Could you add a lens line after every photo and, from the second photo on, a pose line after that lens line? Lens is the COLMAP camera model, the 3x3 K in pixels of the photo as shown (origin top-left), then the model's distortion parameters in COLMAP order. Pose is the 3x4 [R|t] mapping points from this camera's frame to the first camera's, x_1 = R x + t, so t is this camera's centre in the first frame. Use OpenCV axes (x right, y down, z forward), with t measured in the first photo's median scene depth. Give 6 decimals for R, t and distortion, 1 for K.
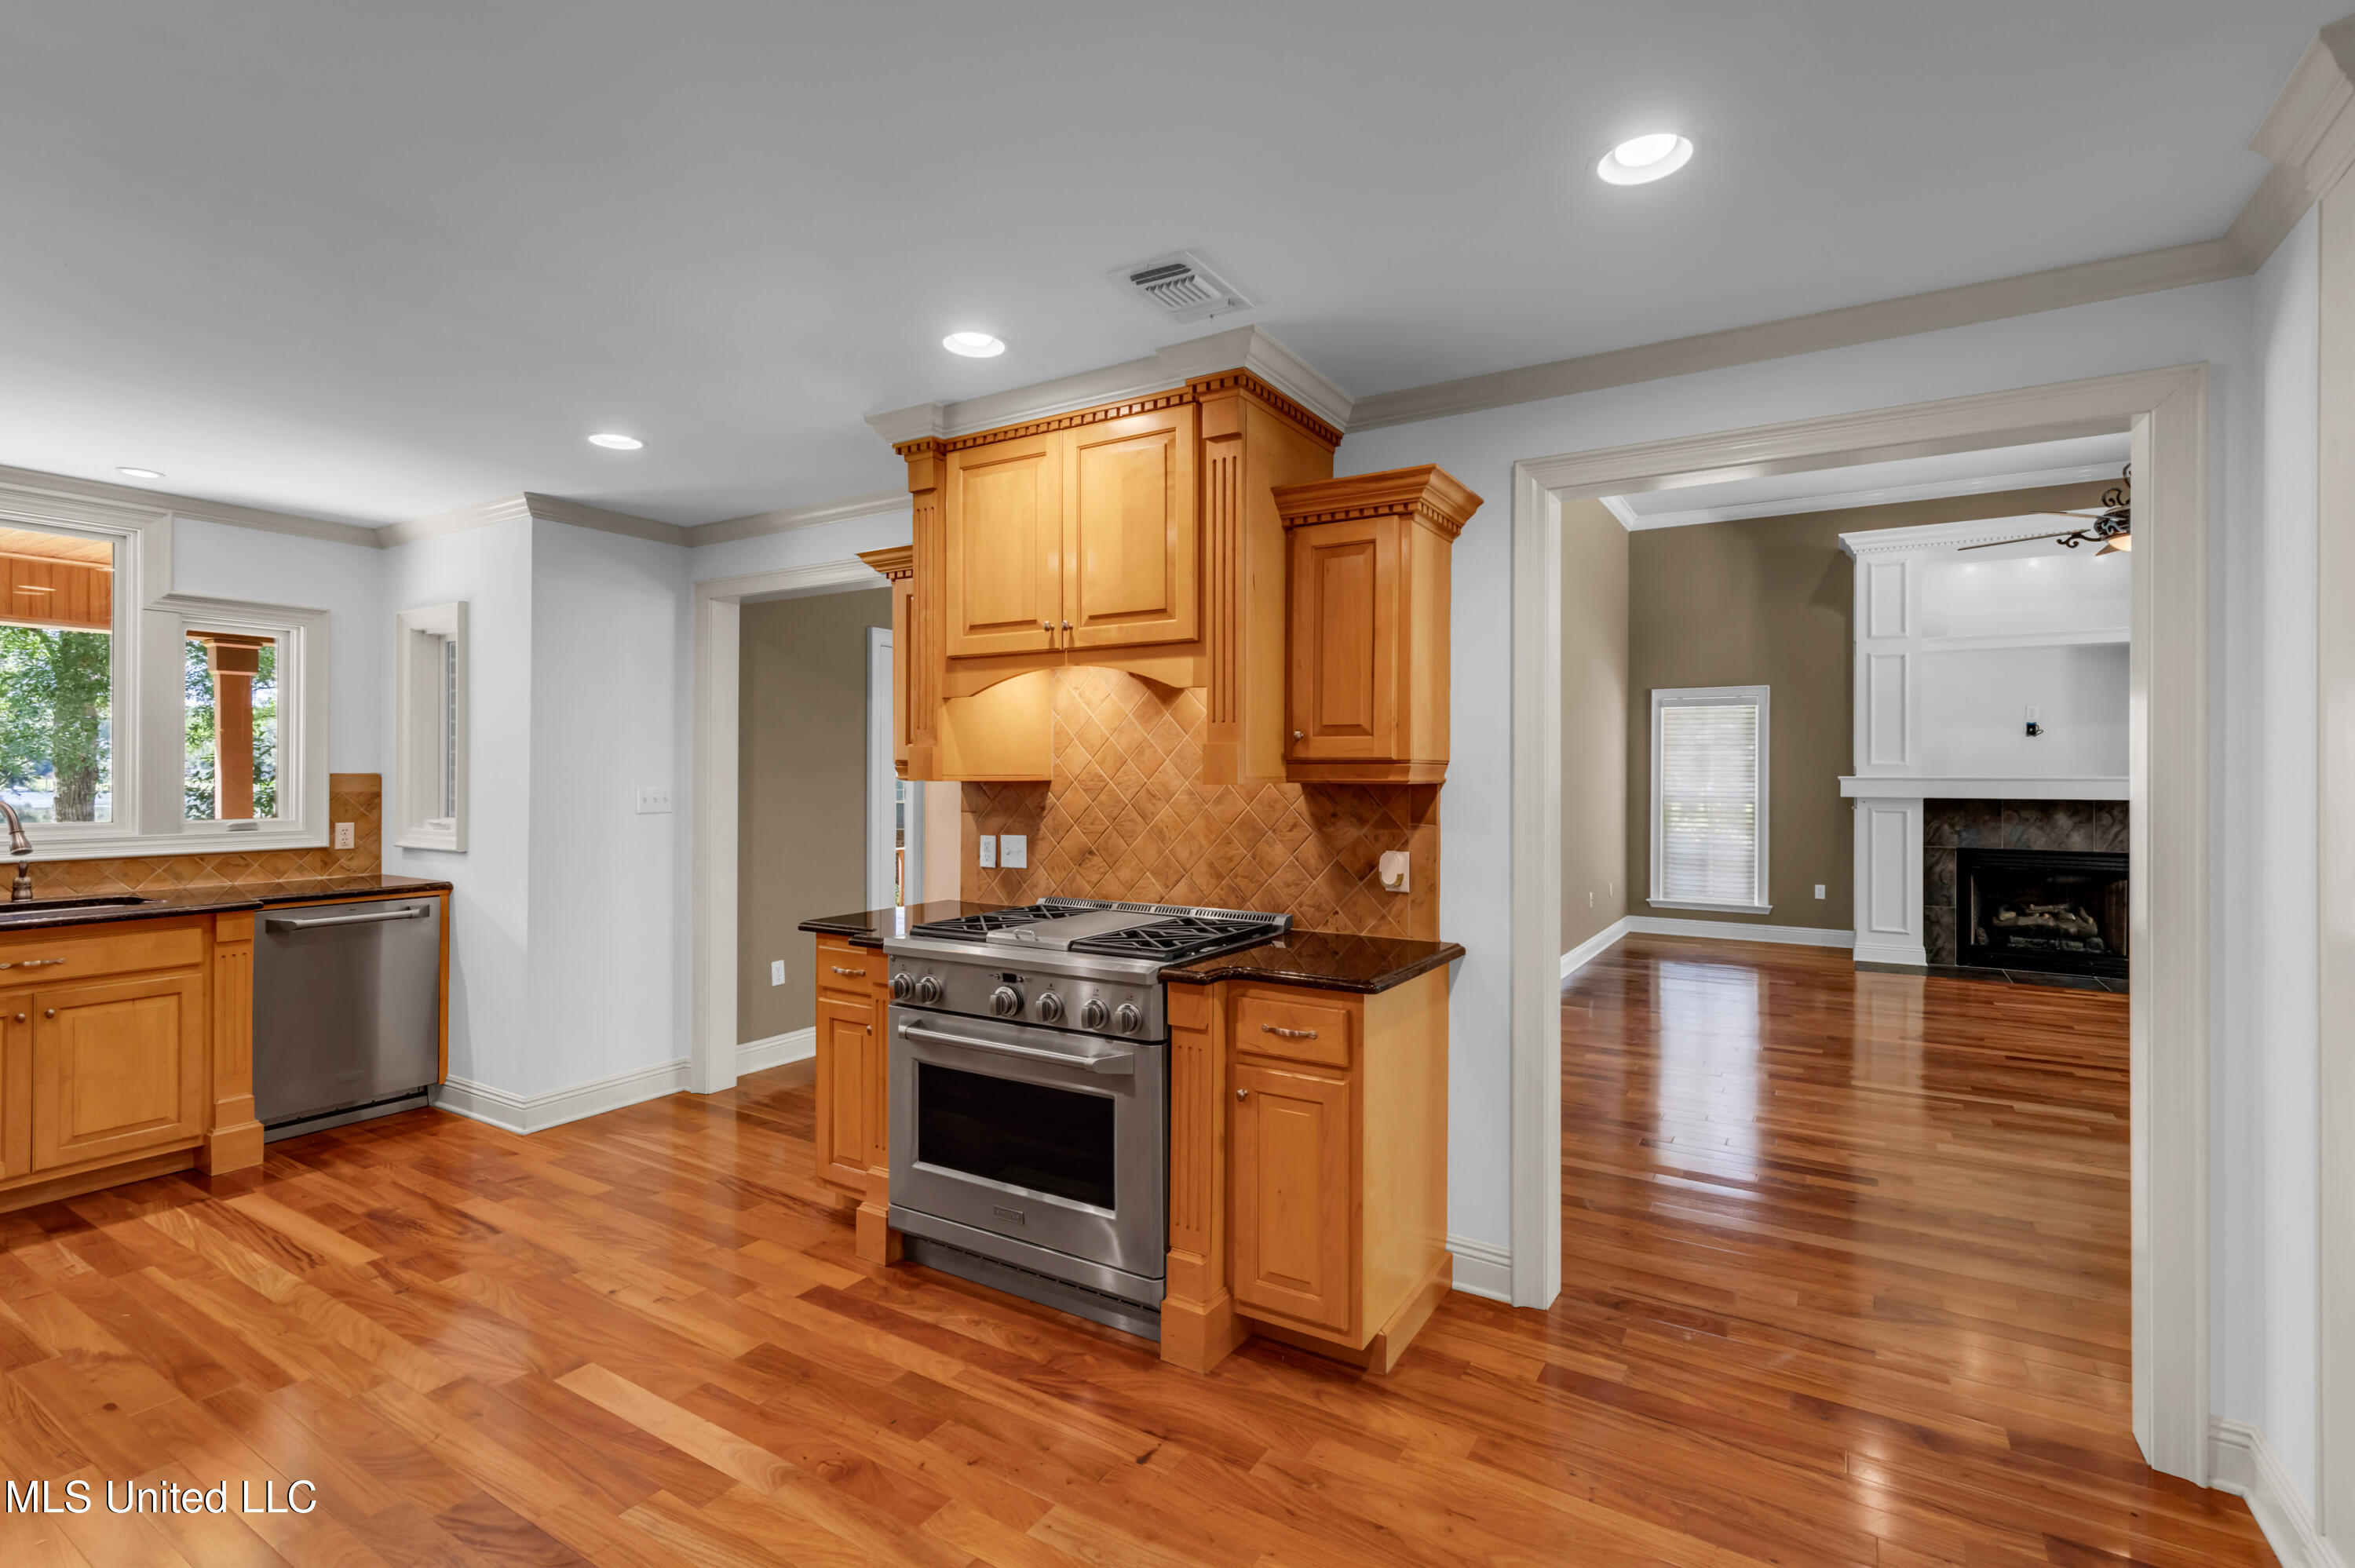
lens RADIAL K [[1073.2, 0, 1185.3], [0, 1073.2, 774.5], [0, 0, 1]] dist [0.017904, 0.000439]
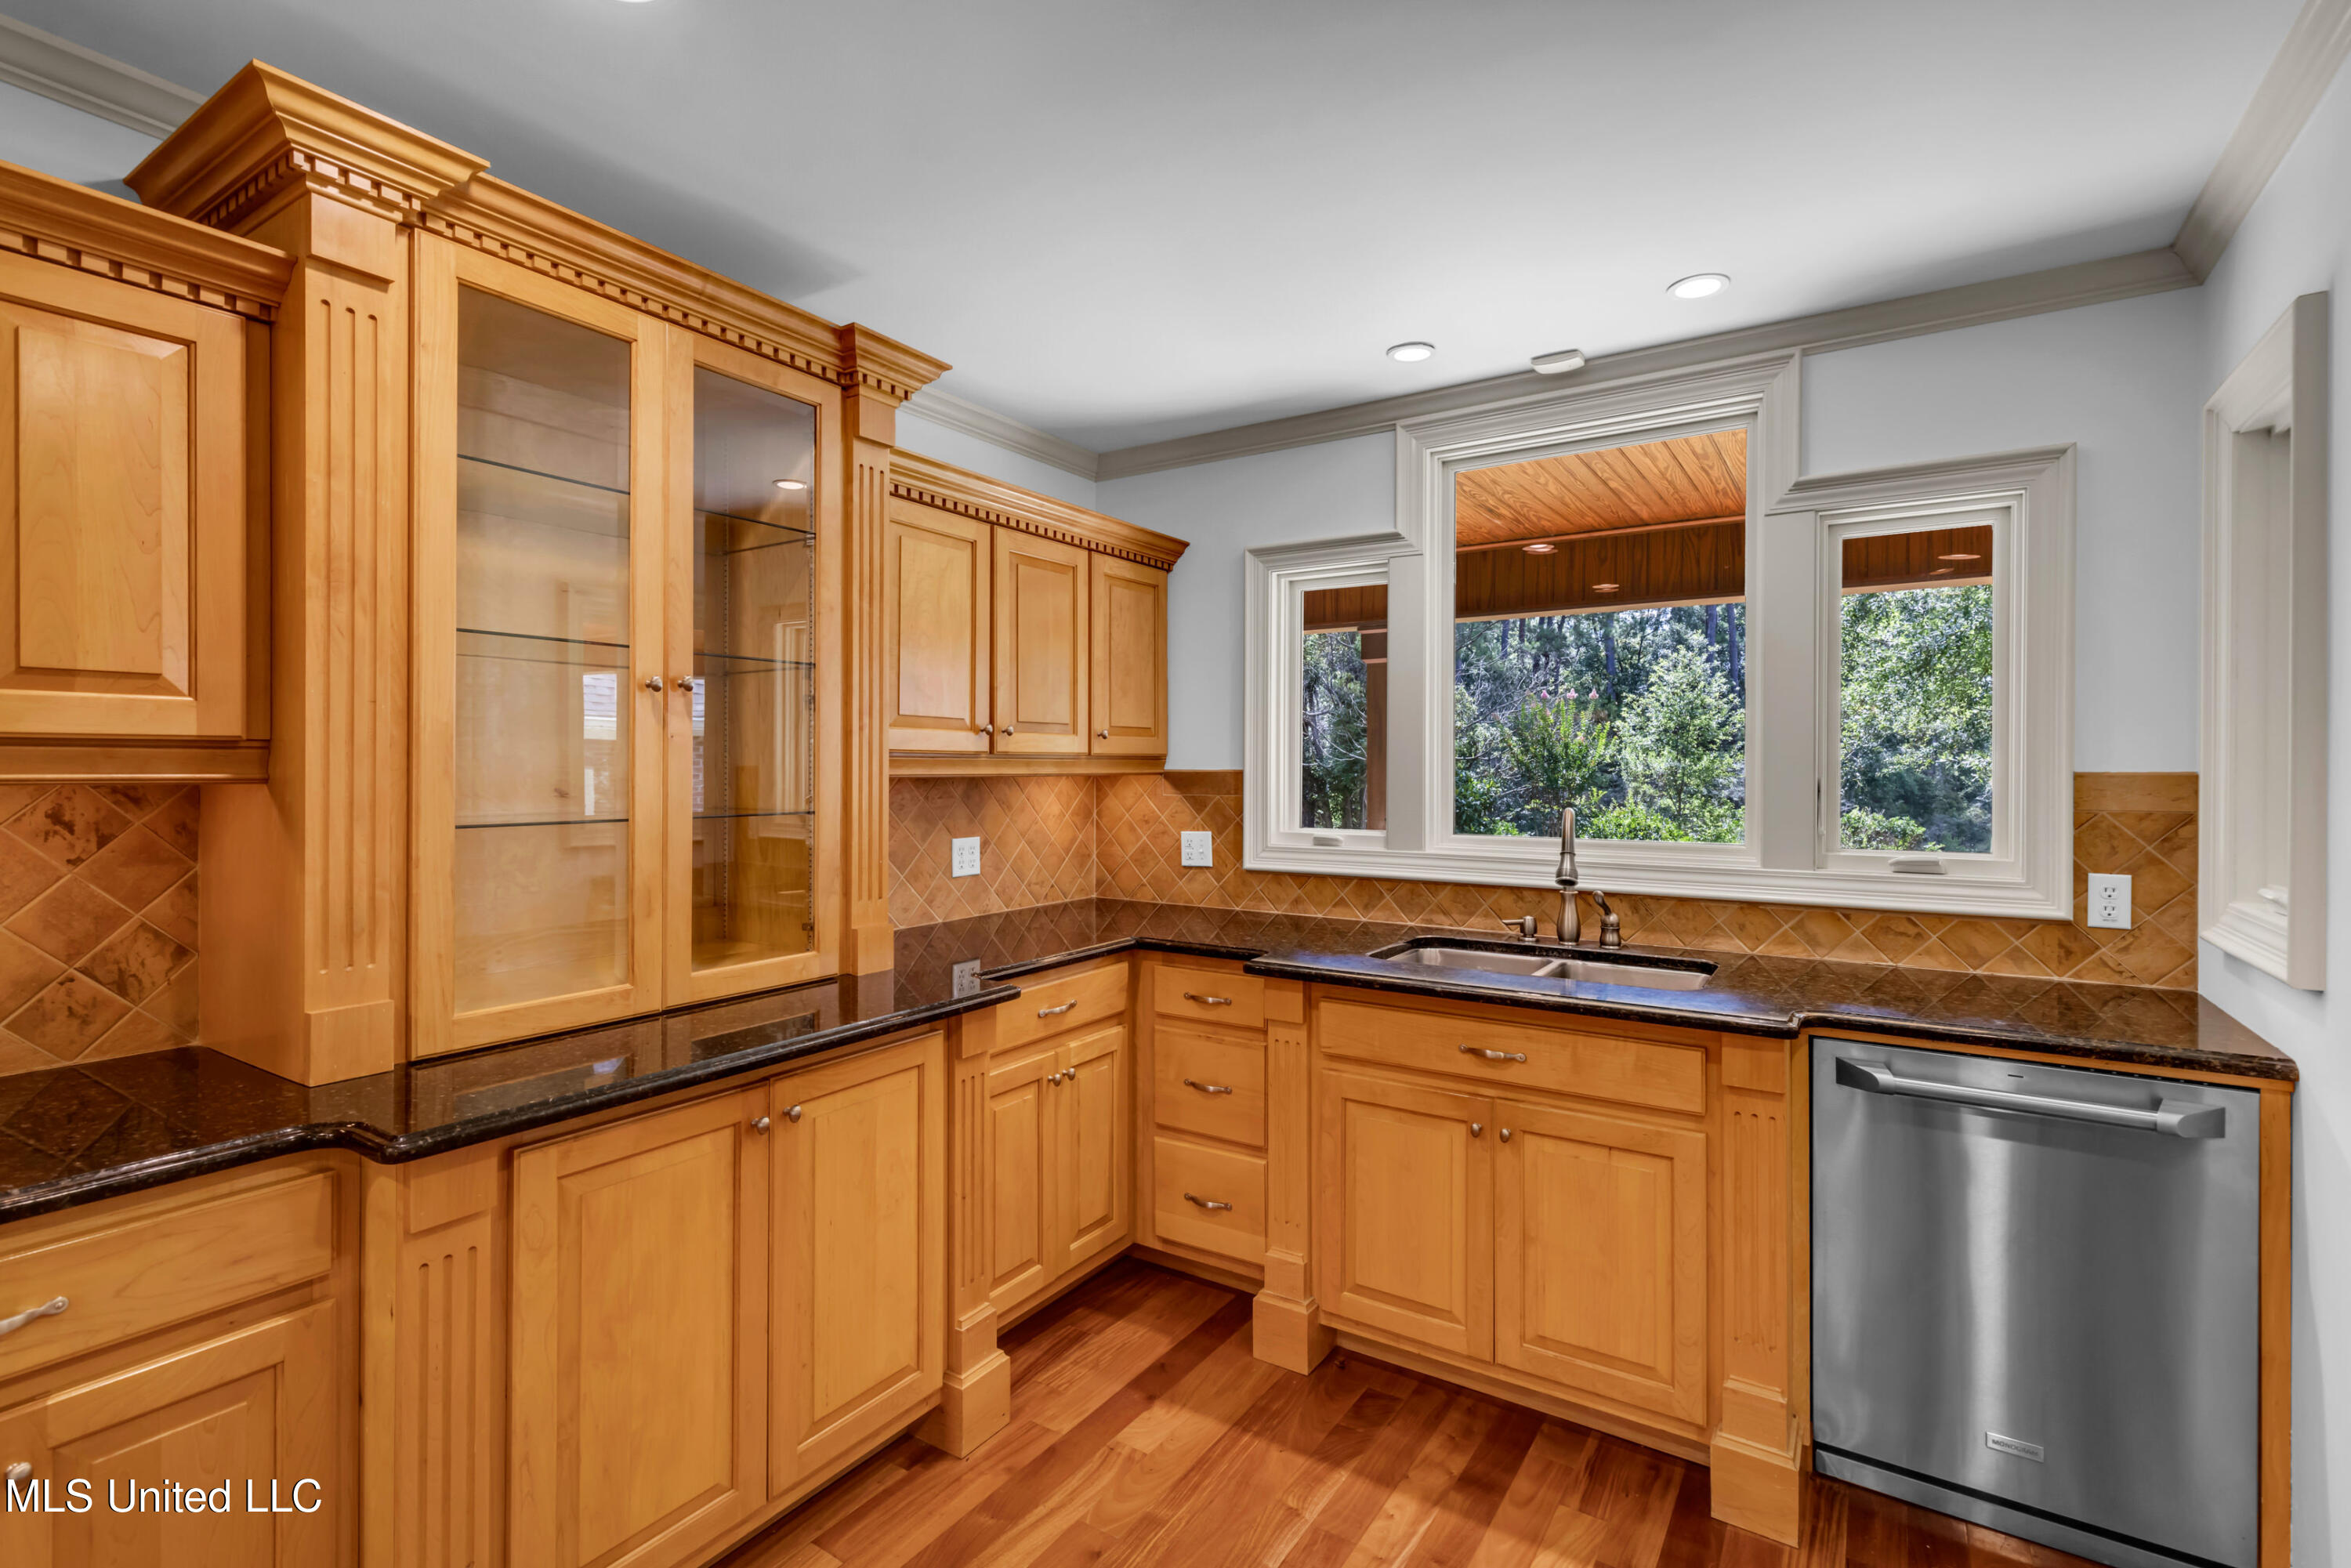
lens RADIAL K [[1071.5, 0, 1184.4], [0, 1071.5, 771.6], [0, 0, 1]] dist [0.017904, 0.000439]
pose [[-0.025444, 0.000623, -0.999676, -0.294896], [-0.001246, 0.999999, 0.000655, -0.001304], [0.999675, 0.001262, -0.025443, 0.635491]]
